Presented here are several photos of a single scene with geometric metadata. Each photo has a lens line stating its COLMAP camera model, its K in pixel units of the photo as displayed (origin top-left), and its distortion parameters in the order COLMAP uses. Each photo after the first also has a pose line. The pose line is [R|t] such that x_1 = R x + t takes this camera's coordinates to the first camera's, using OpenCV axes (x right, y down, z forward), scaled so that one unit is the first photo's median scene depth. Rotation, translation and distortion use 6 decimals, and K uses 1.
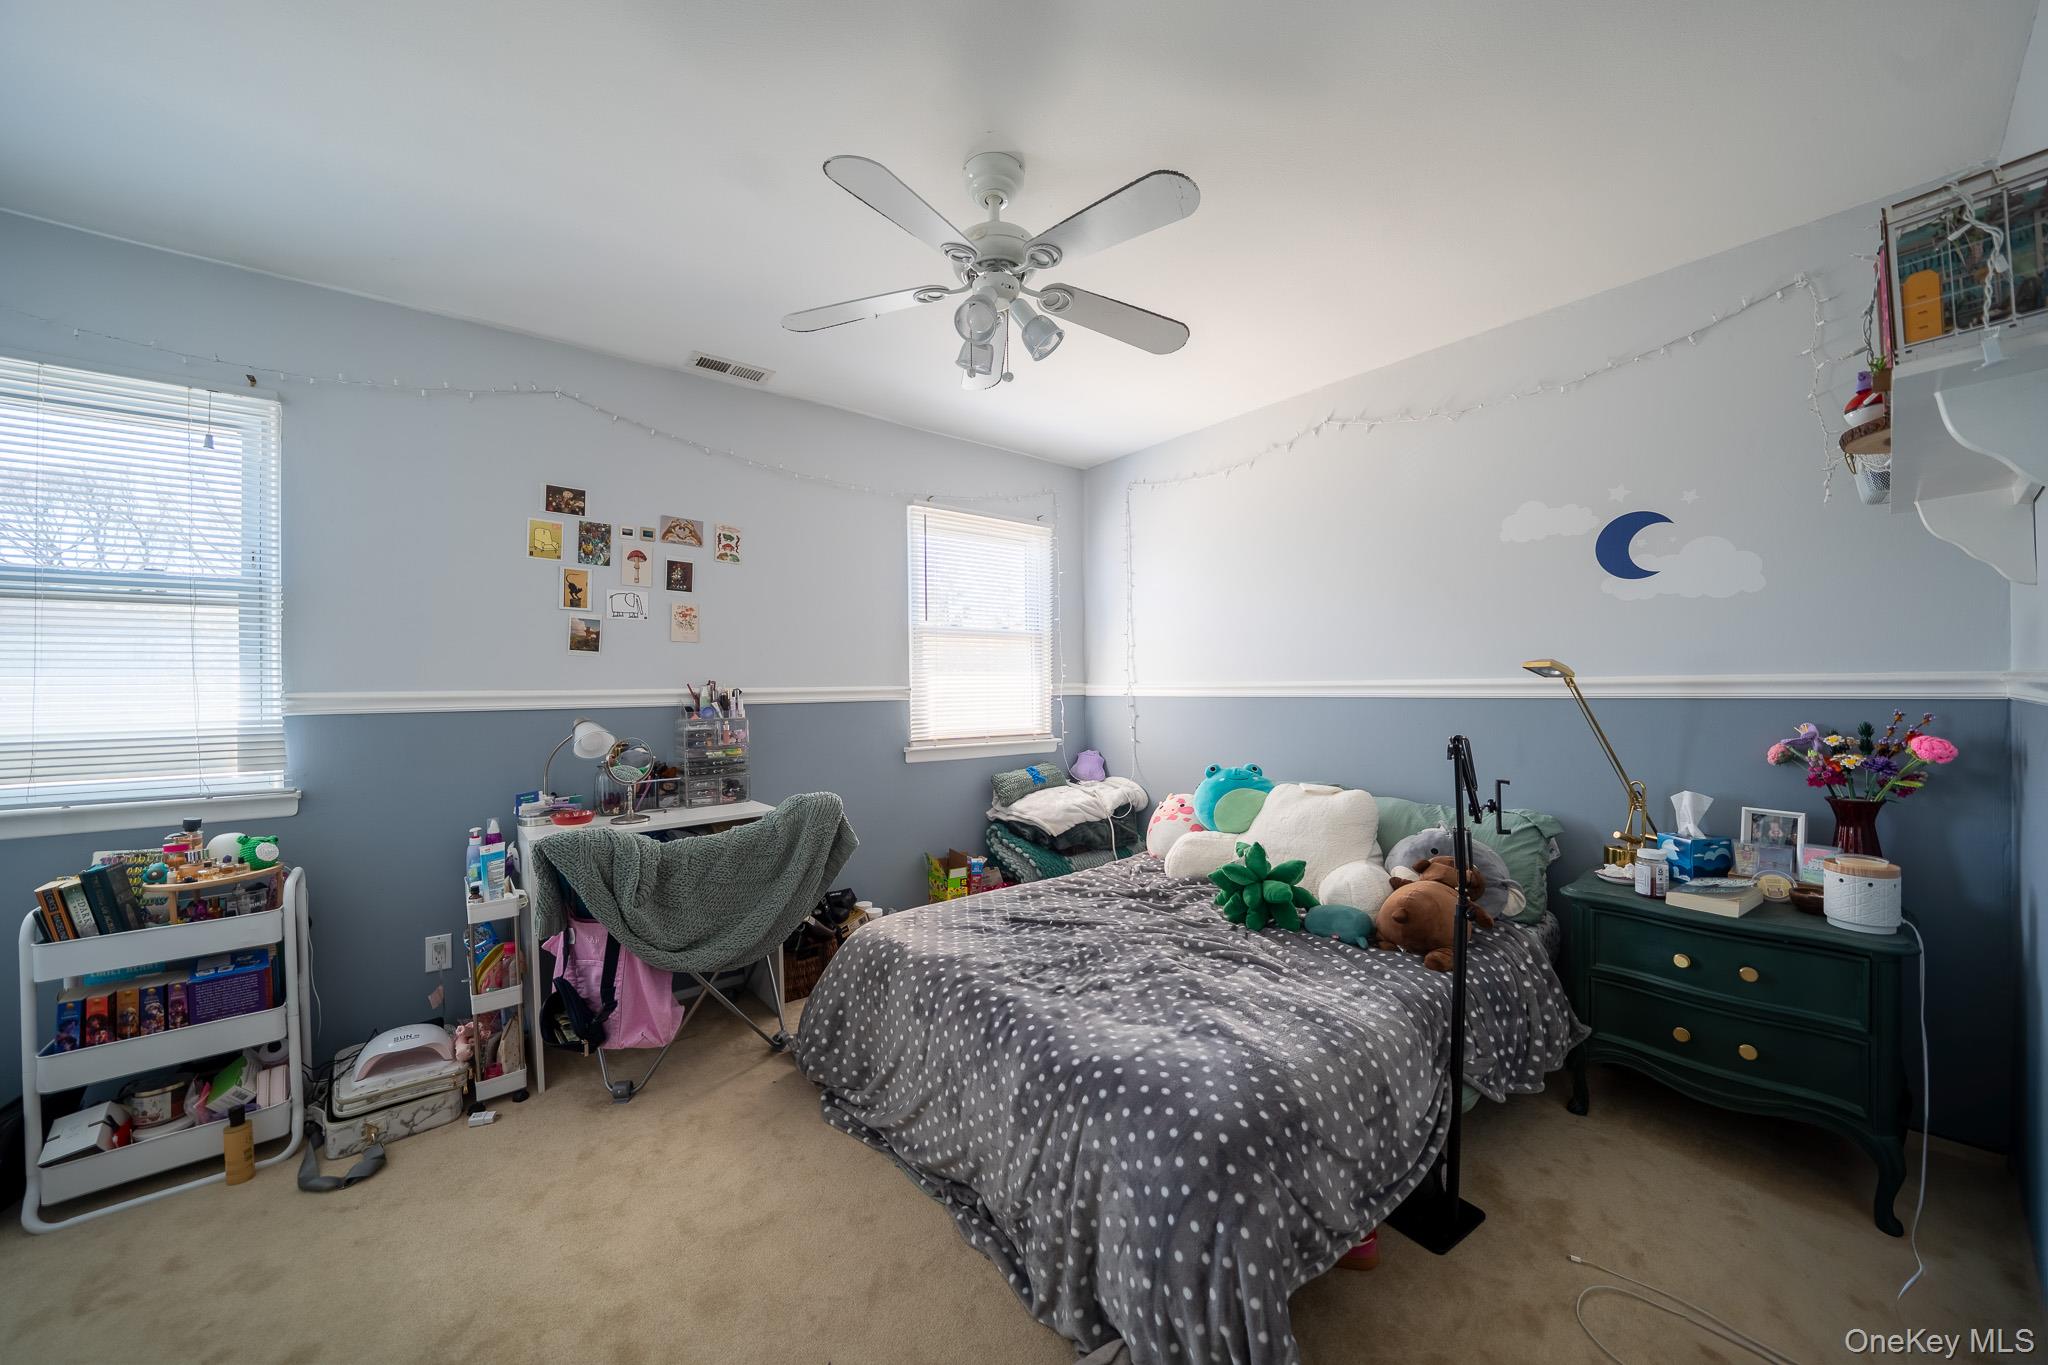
lens RADIAL K [[719.5, 0, 1019.1], [0, 719.5, 685.6], [0, 0, 1]] dist [-0.014889, -0.000133]
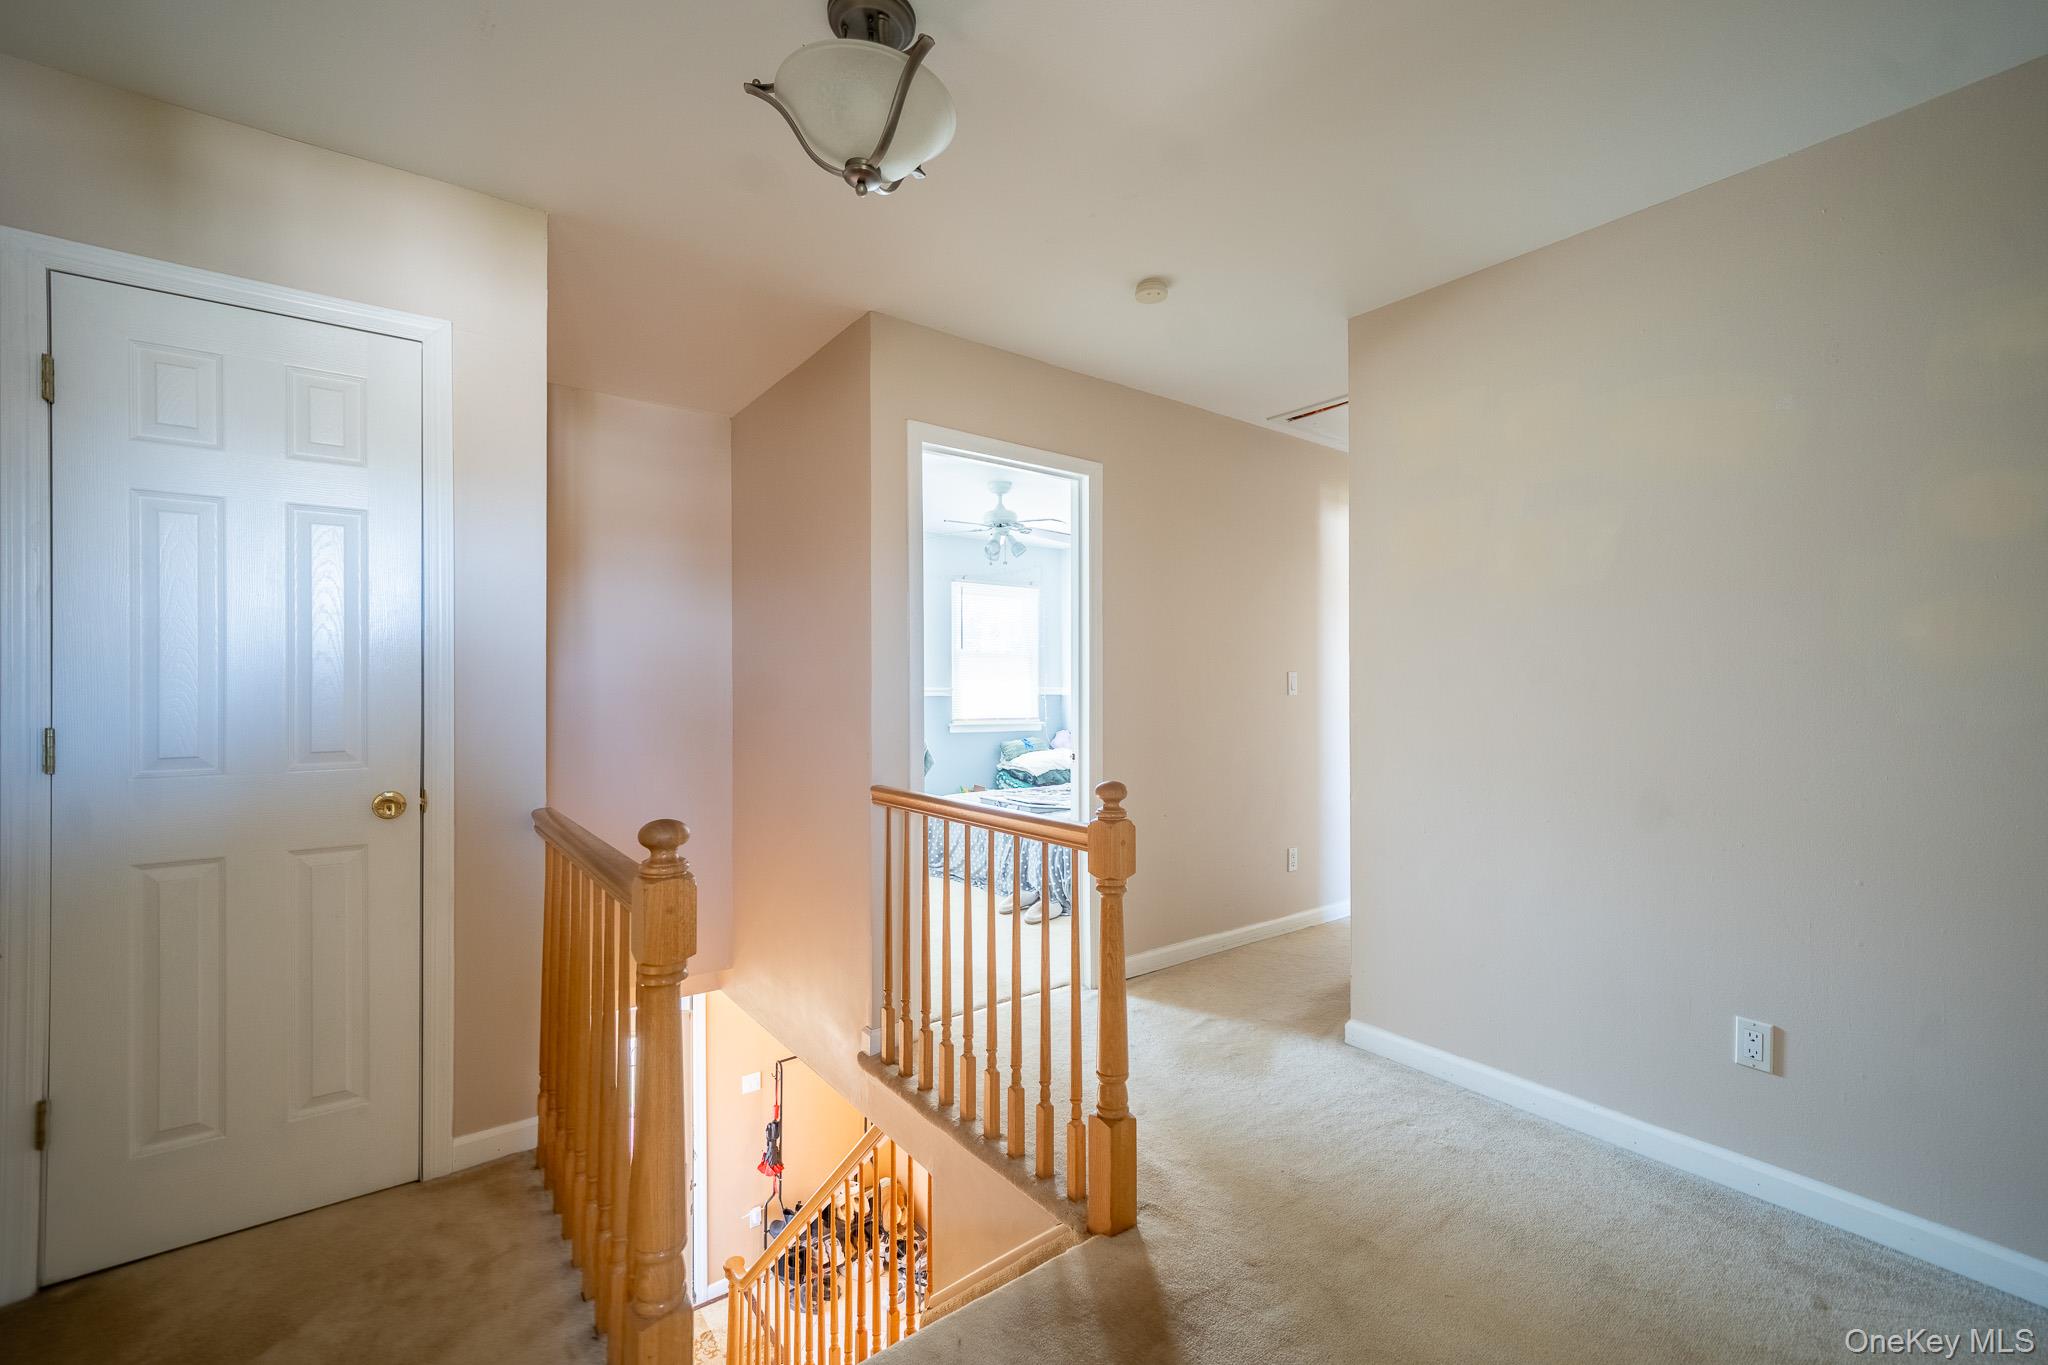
lens RADIAL K [[860.2, 0, 1027.8], [0, 860.2, 682.8], [0, 0, 1]] dist [0.005657, 0.001811]
pose [[0.999838, 0.007564, -0.016312, 0.059273], [-0.007679, 0.999946, -0.007000, 0.001879], [0.016258, 0.007124, 0.999842, -1.017279]]
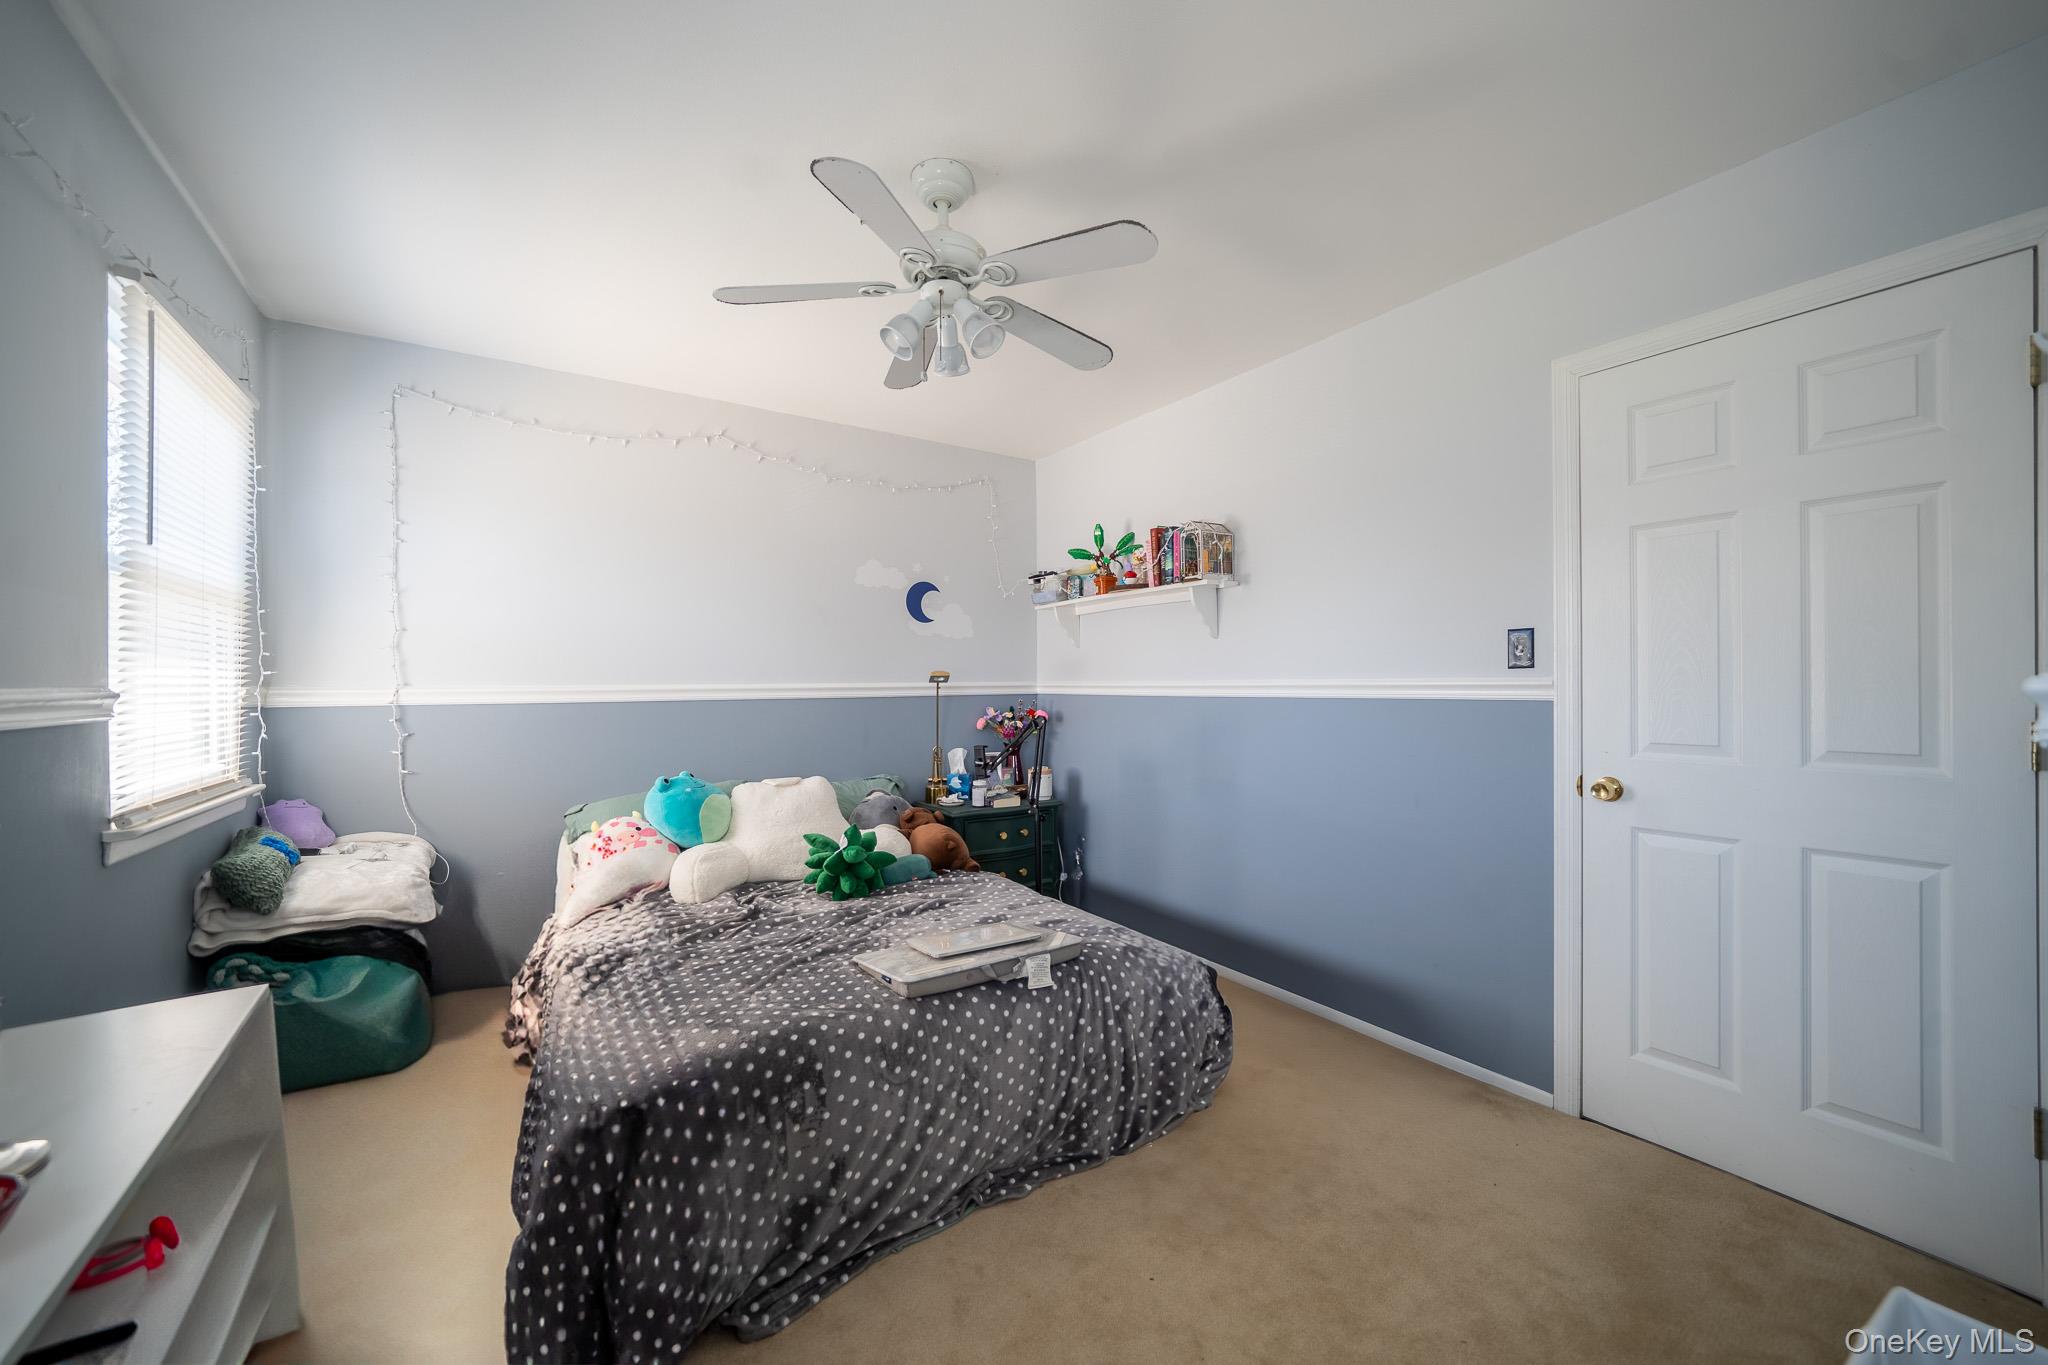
lens RADIAL K [[784.3, 0, 1021.6], [0, 784.3, 683.4], [0, 0, 1]] dist [-0.003463, -0.000079]
pose [[0.072860, 0.011049, 0.997281, -0.582407], [0.006451, 0.999912, -0.011549, 0.006934], [-0.997321, 0.007274, 0.072783, 0.418297]]
